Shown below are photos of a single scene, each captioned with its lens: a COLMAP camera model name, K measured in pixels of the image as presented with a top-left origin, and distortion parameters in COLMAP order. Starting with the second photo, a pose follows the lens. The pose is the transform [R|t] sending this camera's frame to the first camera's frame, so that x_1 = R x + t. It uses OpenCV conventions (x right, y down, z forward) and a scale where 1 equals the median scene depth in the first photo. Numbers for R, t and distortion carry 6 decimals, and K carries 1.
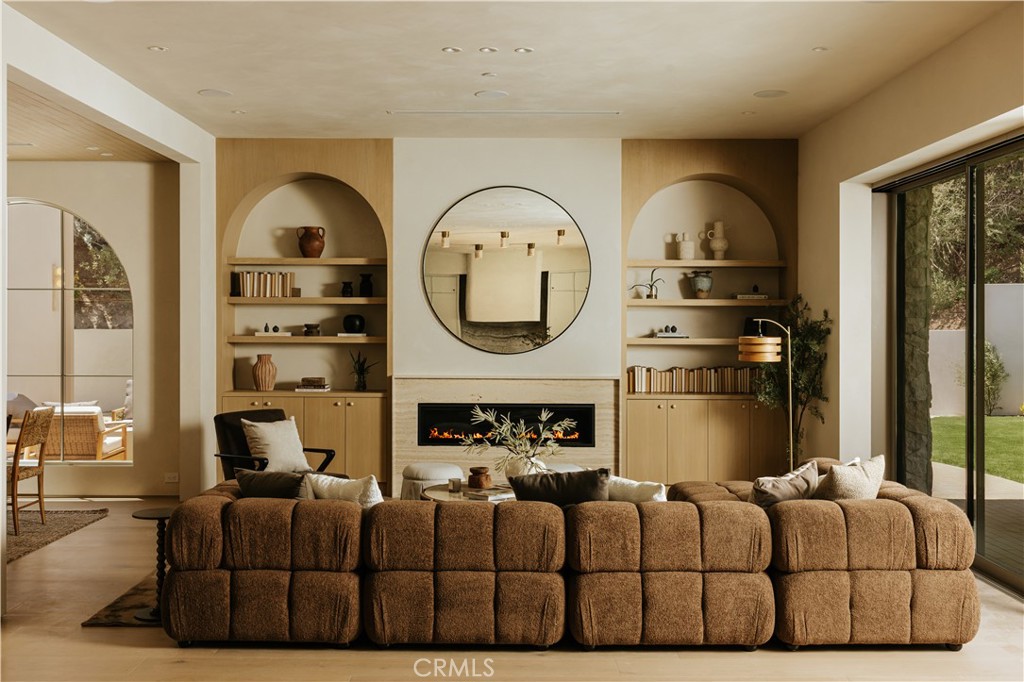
lens RADIAL K [[1011.1, 0, 513.8], [0, 1011.1, 345.7], [0, 0, 1]] dist [0.078025, 0.000000]
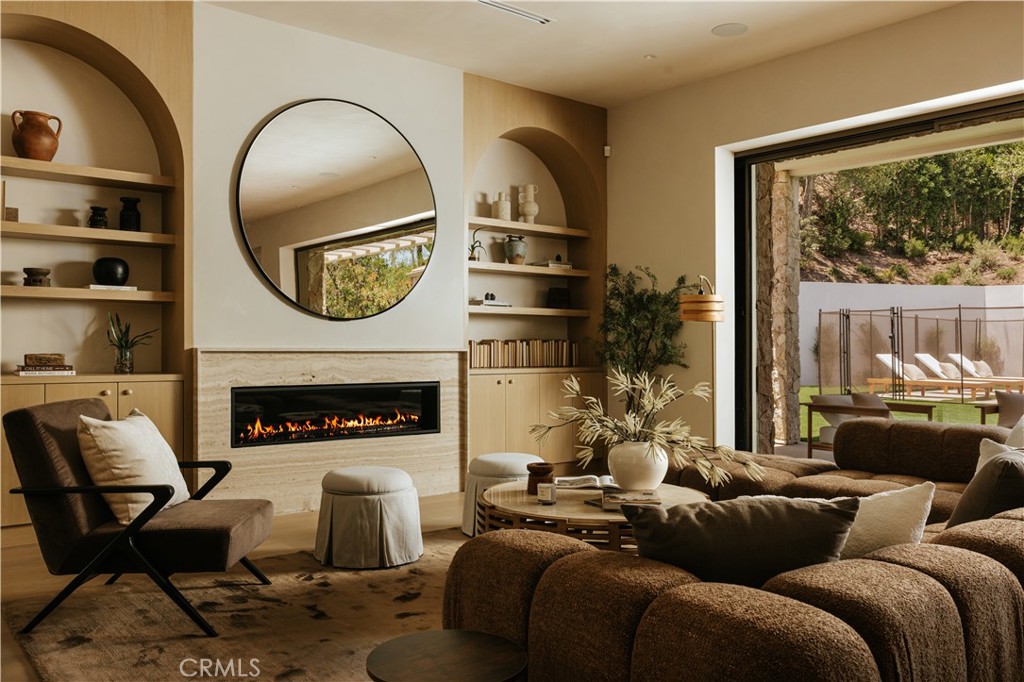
lens RADIAL K [[826.2, 0, 510.9], [0, 826.2, 344.1], [0, 0, 1]] dist [0.010787, 0.004074]
pose [[0.780848, -0.001327, 0.624720, -0.293288], [0.007587, 0.999944, -0.007359, 0.031595], [-0.624675, 0.010486, 0.780814, 0.421718]]
